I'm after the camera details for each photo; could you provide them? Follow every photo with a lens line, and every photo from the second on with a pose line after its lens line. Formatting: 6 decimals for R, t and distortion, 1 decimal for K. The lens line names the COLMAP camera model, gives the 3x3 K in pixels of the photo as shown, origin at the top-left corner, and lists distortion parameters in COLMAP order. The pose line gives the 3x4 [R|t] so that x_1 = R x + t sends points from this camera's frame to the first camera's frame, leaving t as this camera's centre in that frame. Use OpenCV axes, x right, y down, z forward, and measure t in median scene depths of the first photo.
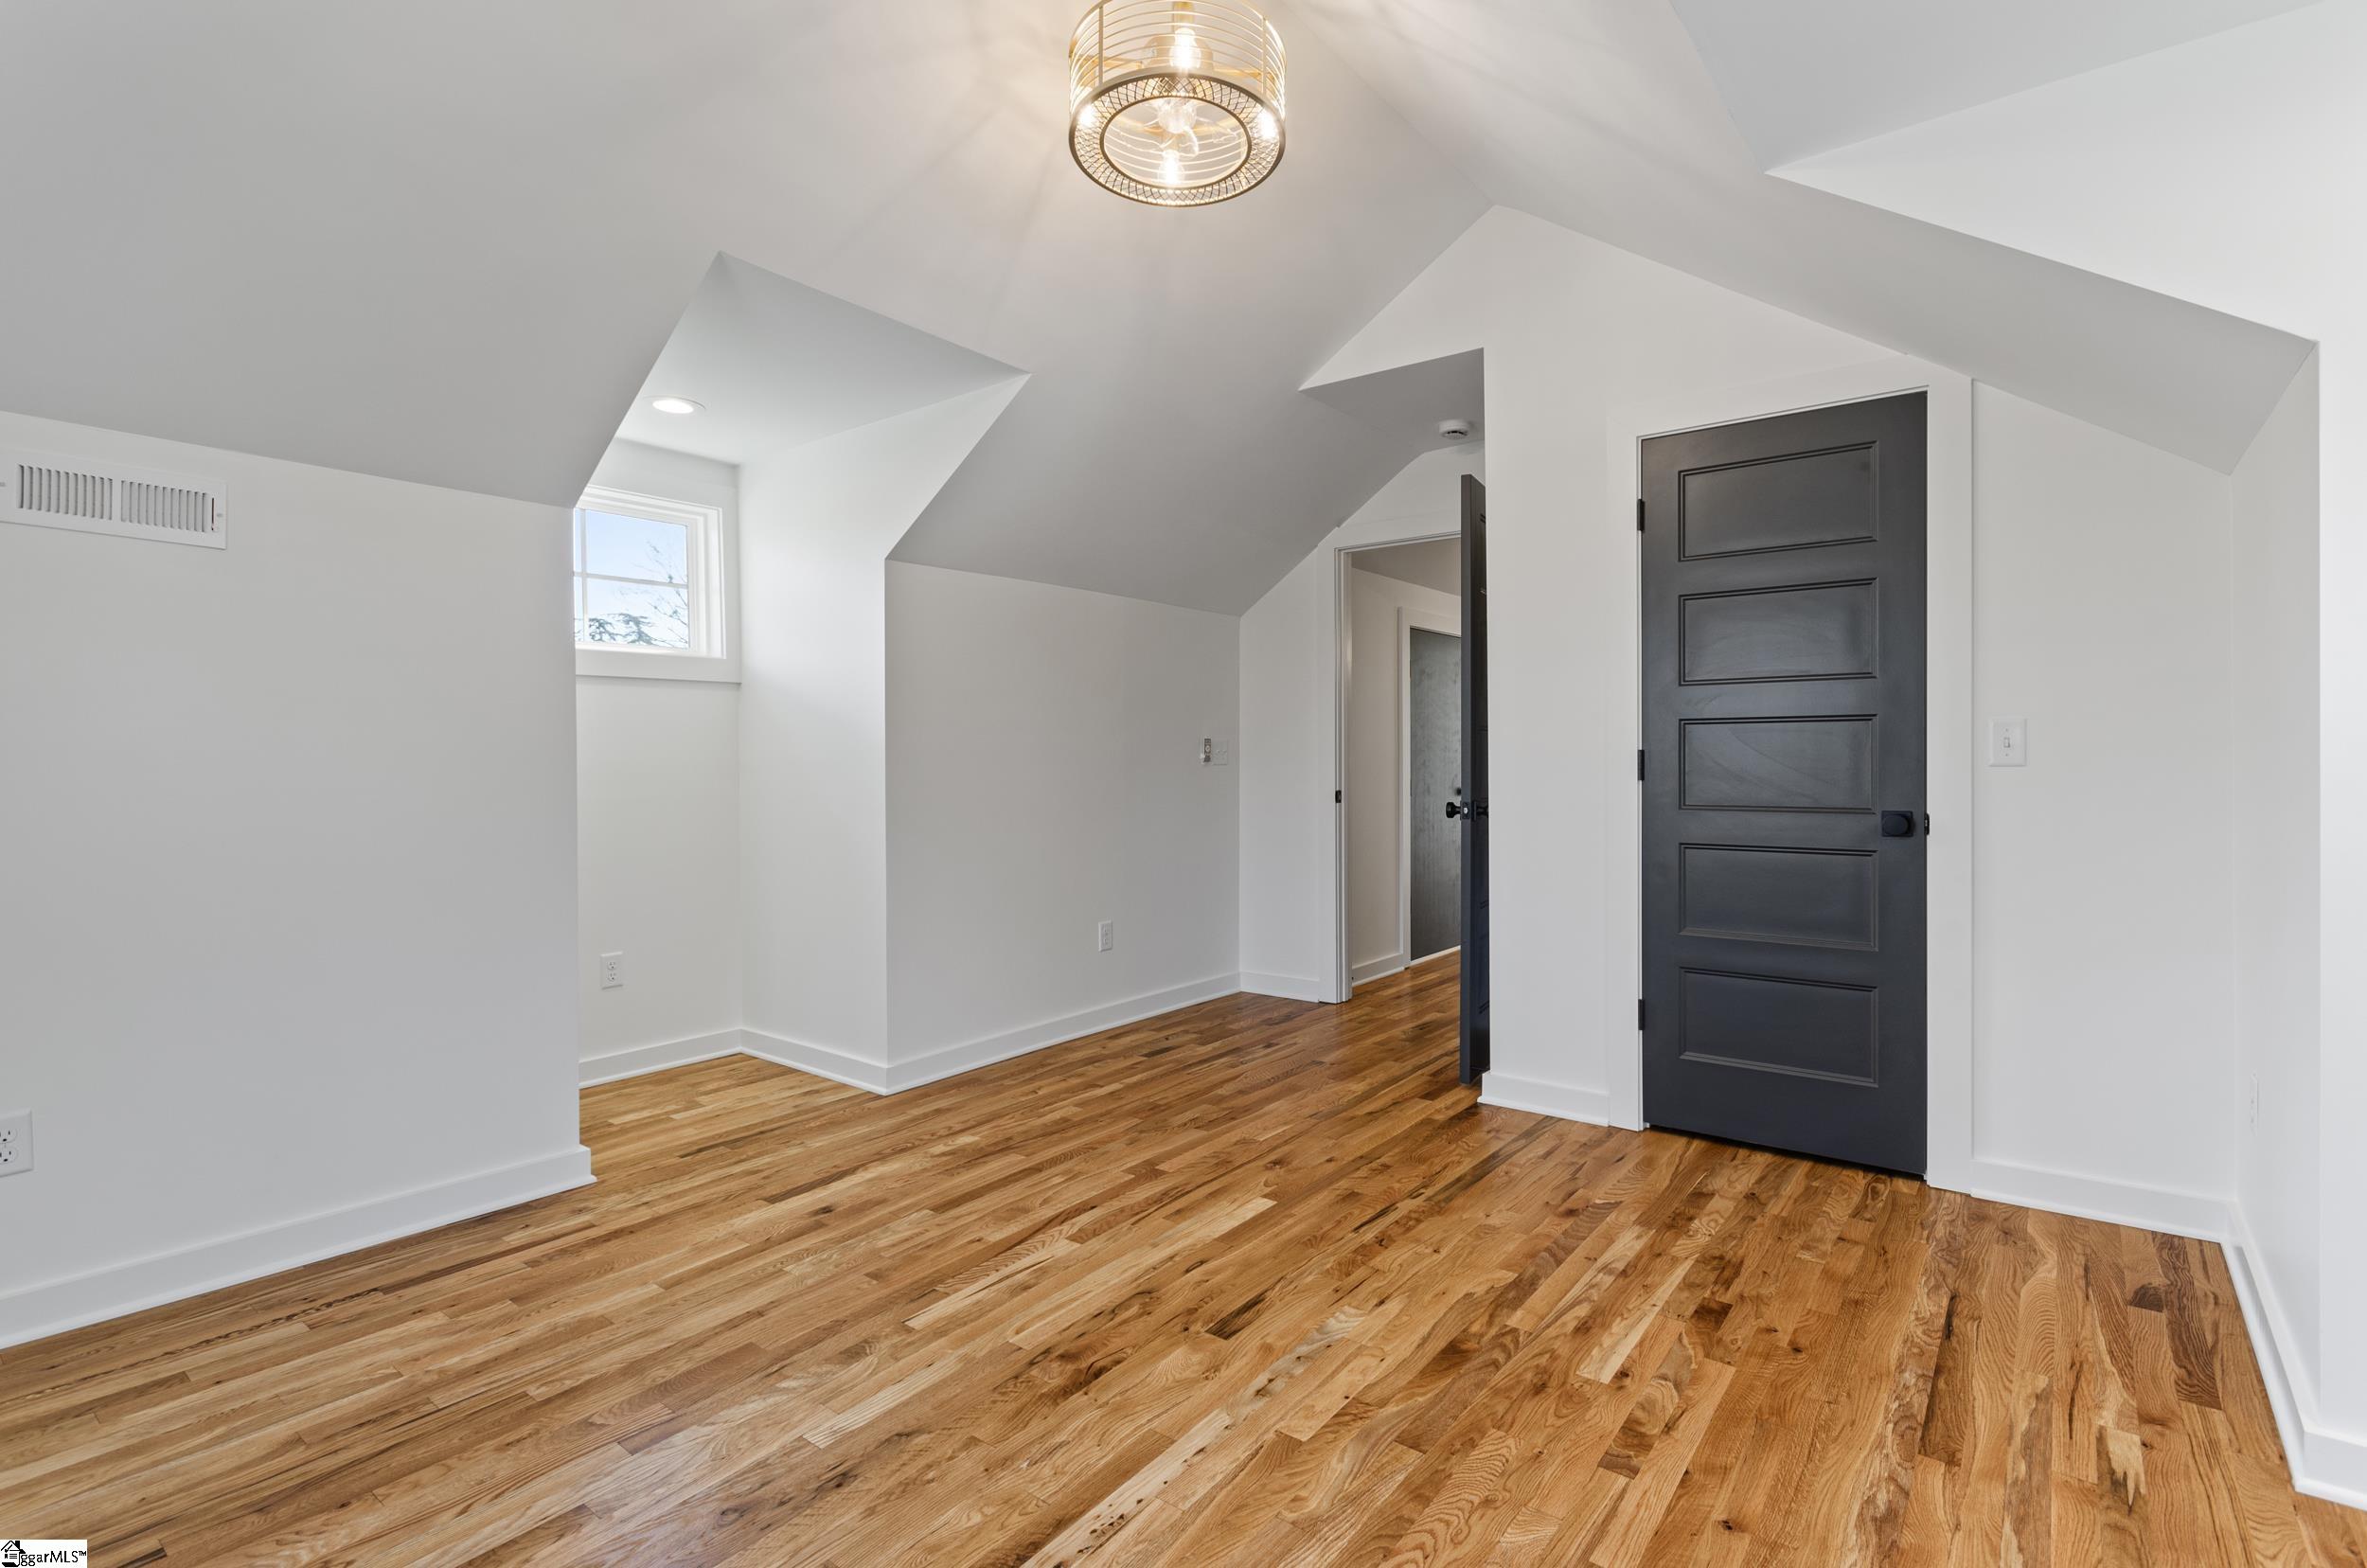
lens RADIAL K [[1102.9, 0, 1183.5], [0, 1102.9, 784.0], [0, 0, 1]] dist [0.002600, 0.000274]
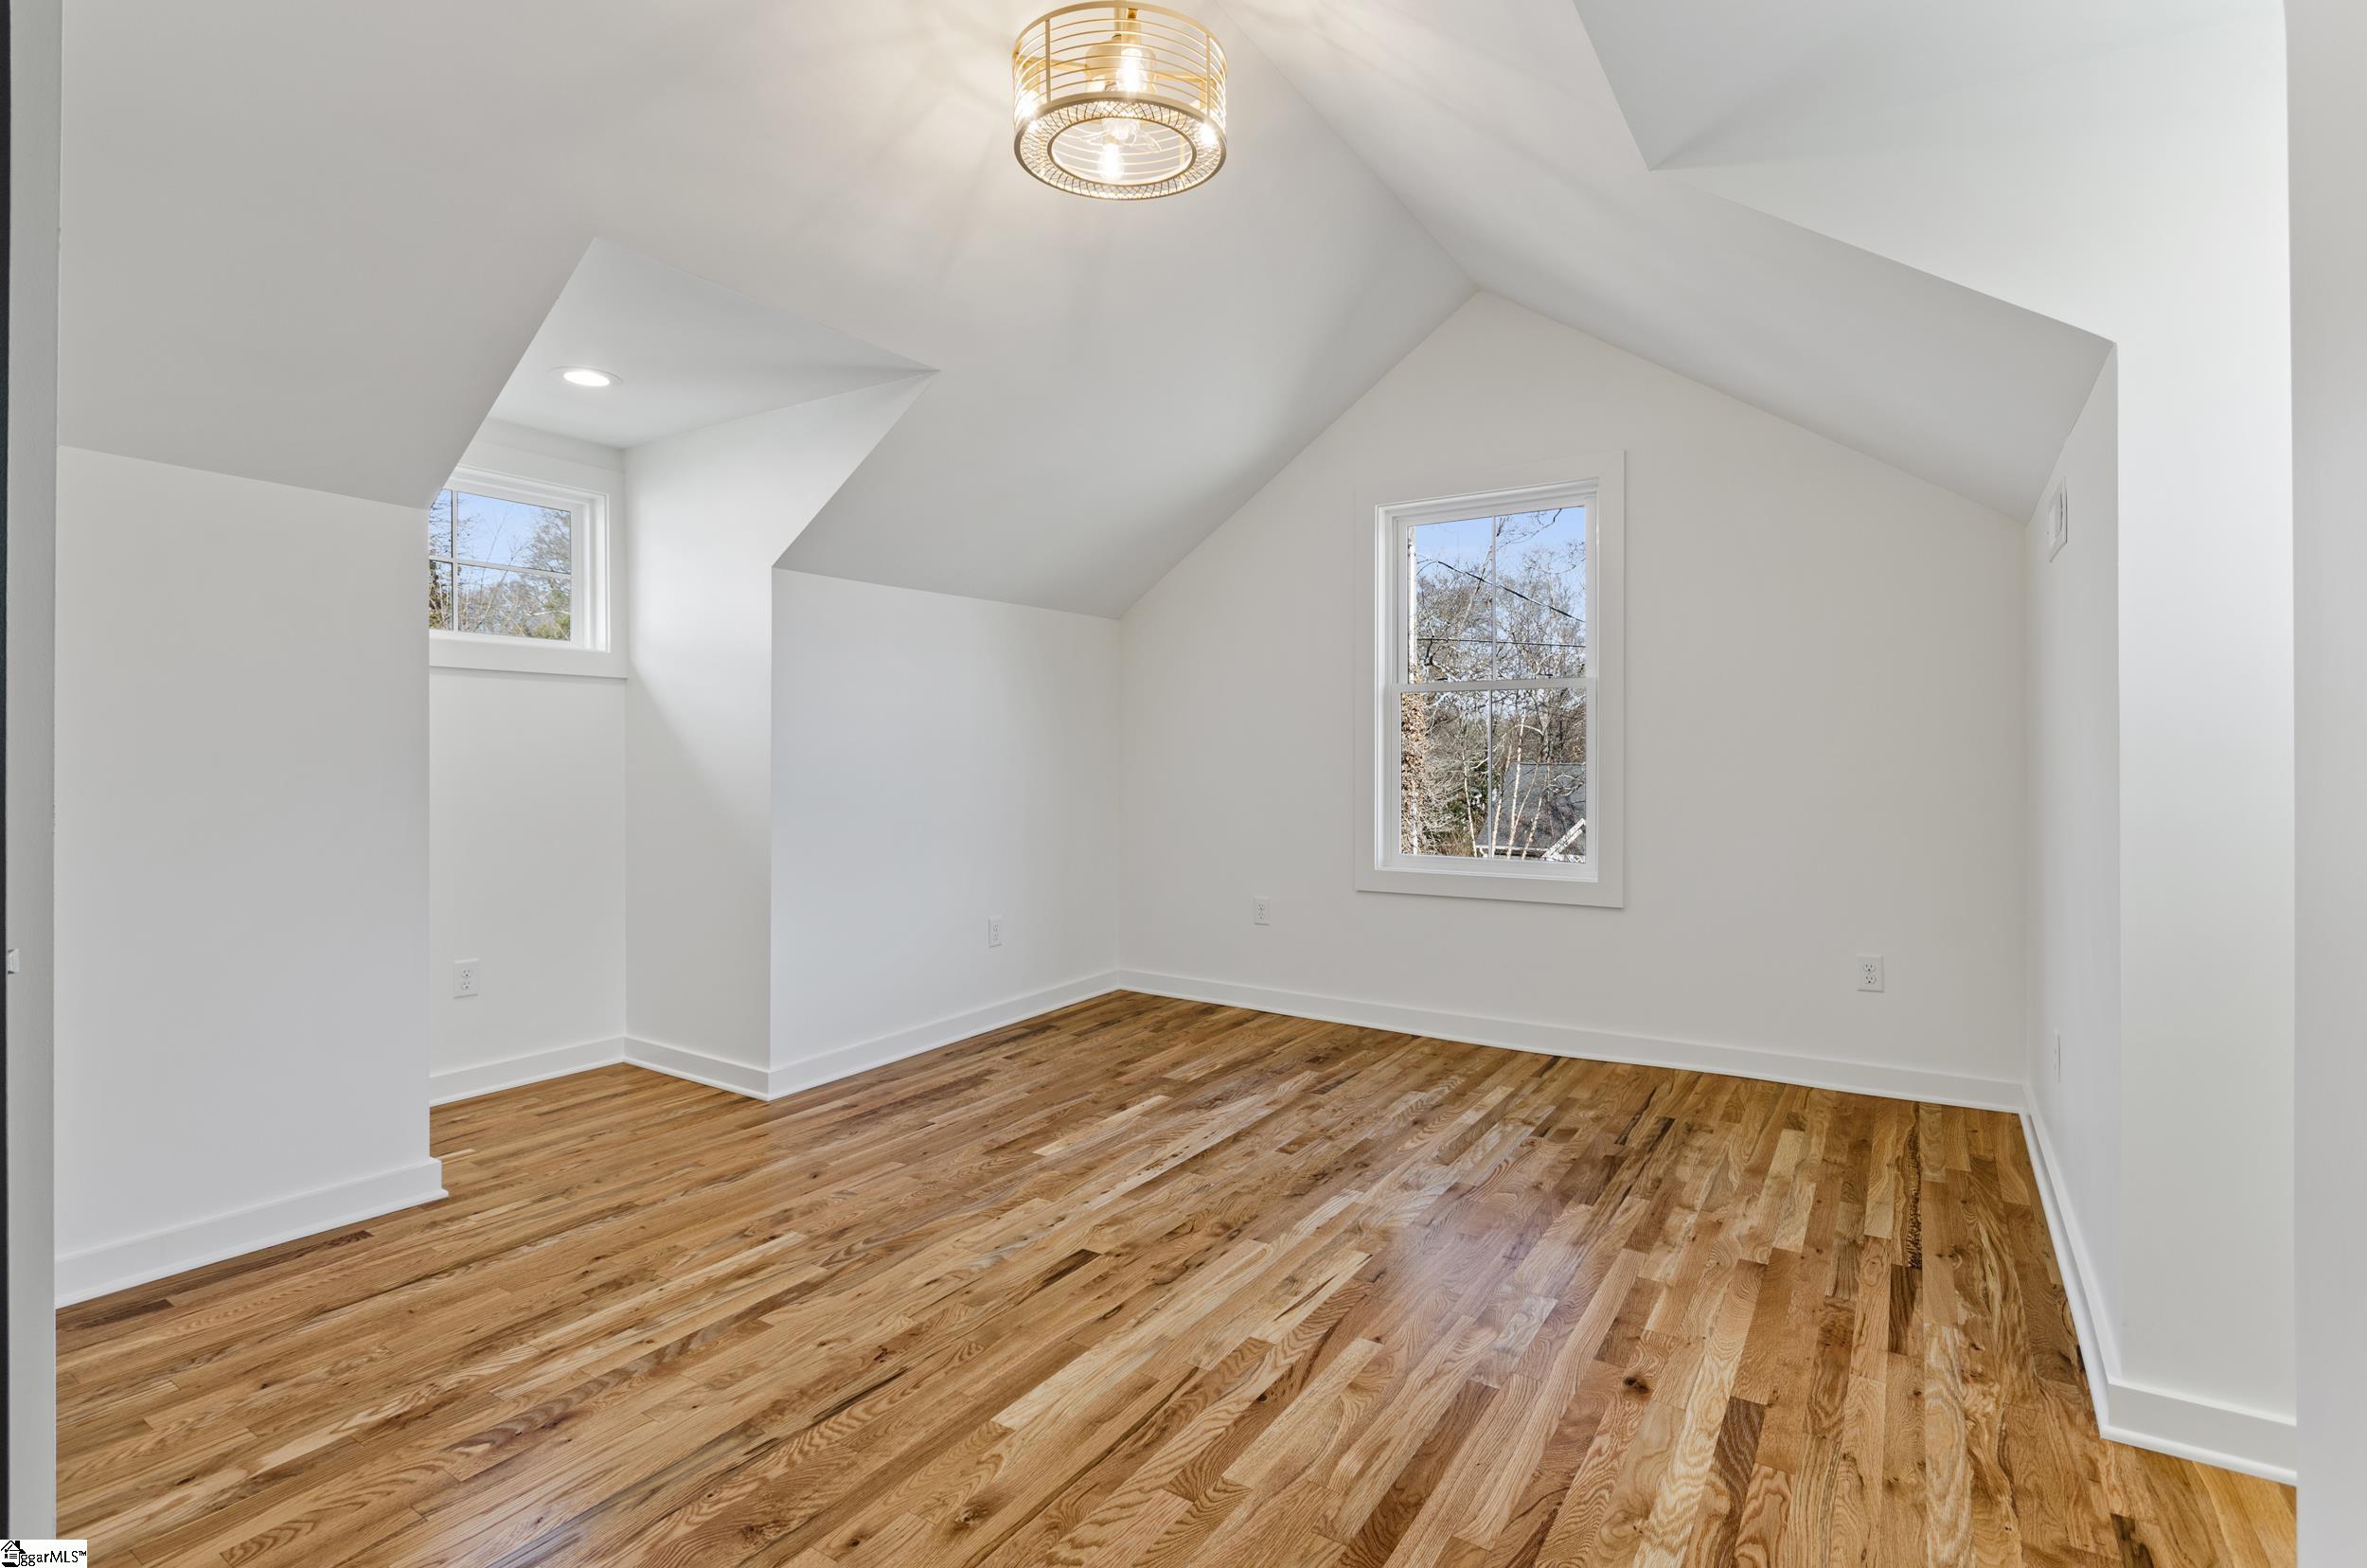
lens RADIAL K [[1102.9, 0, 1183.5], [0, 1102.9, 784.0], [0, 0, 1]] dist [0.002600, 0.000274]
pose [[-0.995920, 0.008247, -0.089861, 0.030963], [0.004540, 0.999133, 0.041381, -0.034855], [0.090124, 0.040804, -0.995094, 1.963482]]
